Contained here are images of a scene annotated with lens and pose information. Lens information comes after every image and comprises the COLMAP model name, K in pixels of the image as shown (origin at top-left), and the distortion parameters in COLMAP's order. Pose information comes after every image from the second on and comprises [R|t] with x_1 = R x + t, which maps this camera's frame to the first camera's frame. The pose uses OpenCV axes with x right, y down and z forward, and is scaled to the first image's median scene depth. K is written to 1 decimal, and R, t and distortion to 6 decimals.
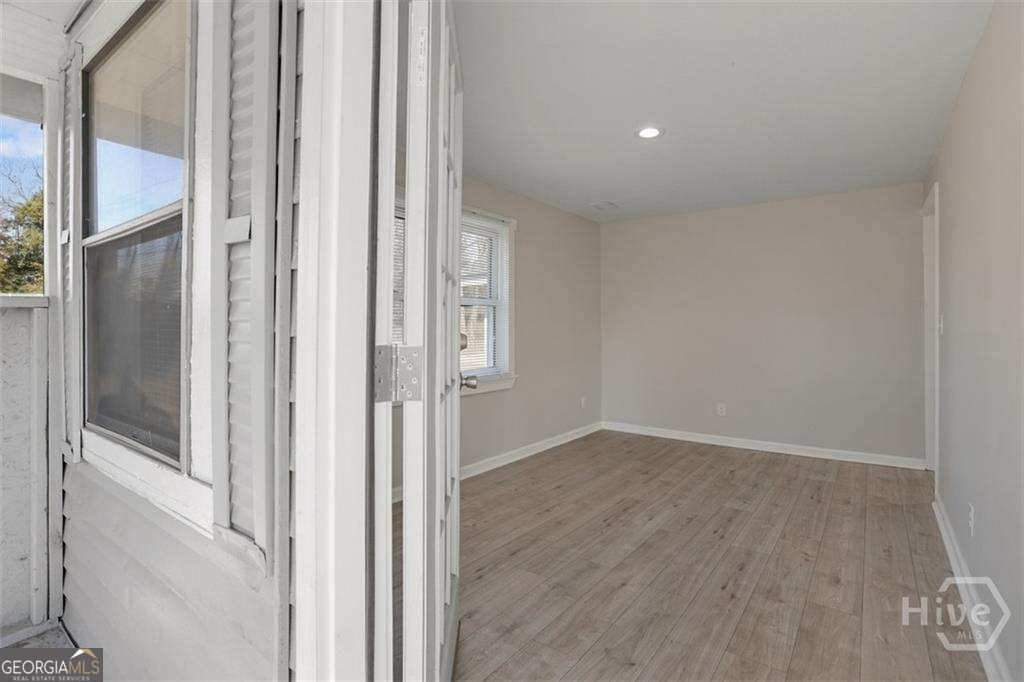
lens RADIAL K [[503.0, 0, 510.7], [0, 503.0, 333.7], [0, 0, 1]] dist [-0.033314, 0.008884]
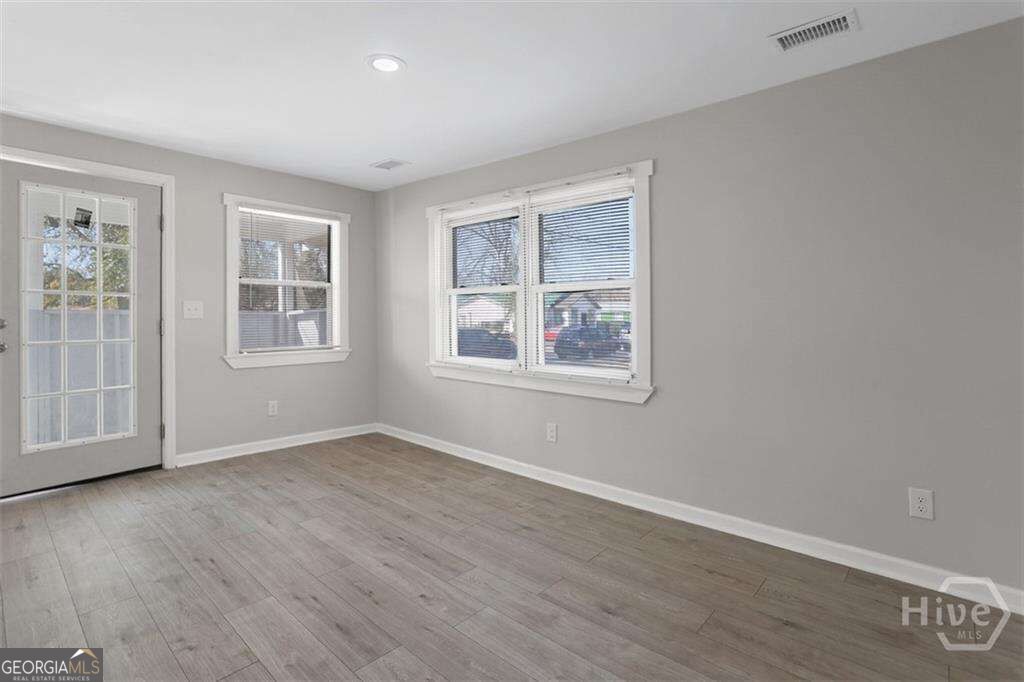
lens RADIAL K [[503.0, 0, 492.8], [0, 503.0, 310.2], [0, 0, 1]] dist [-0.033314, 0.008884]
pose [[-0.130925, -0.014690, -0.991283, 1.106075], [-0.008335, 0.999871, -0.013717, -0.013614], [0.991357, 0.006467, -0.131031, 1.357600]]
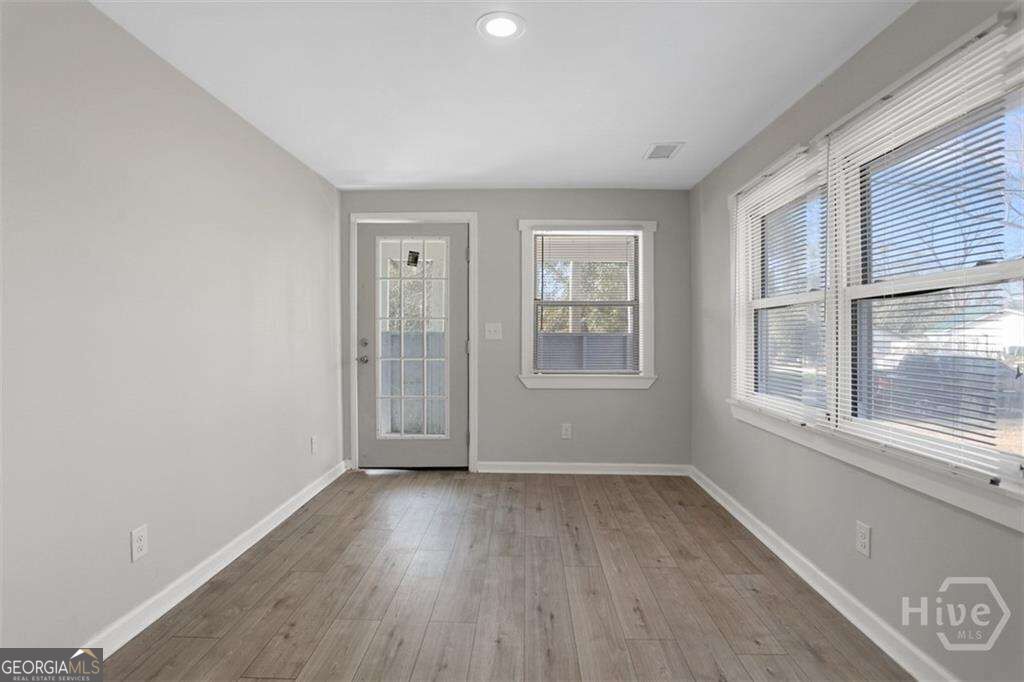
lens RADIAL K [[503.0, 0, 508.7], [0, 503.0, 340.0], [0, 0, 1]] dist [-0.033314, 0.008884]
pose [[-0.826135, -0.002013, -0.563468, 0.672295], [-0.009232, 0.999908, 0.009963, -0.017157], [0.563396, 0.013433, -0.826078, 1.638316]]
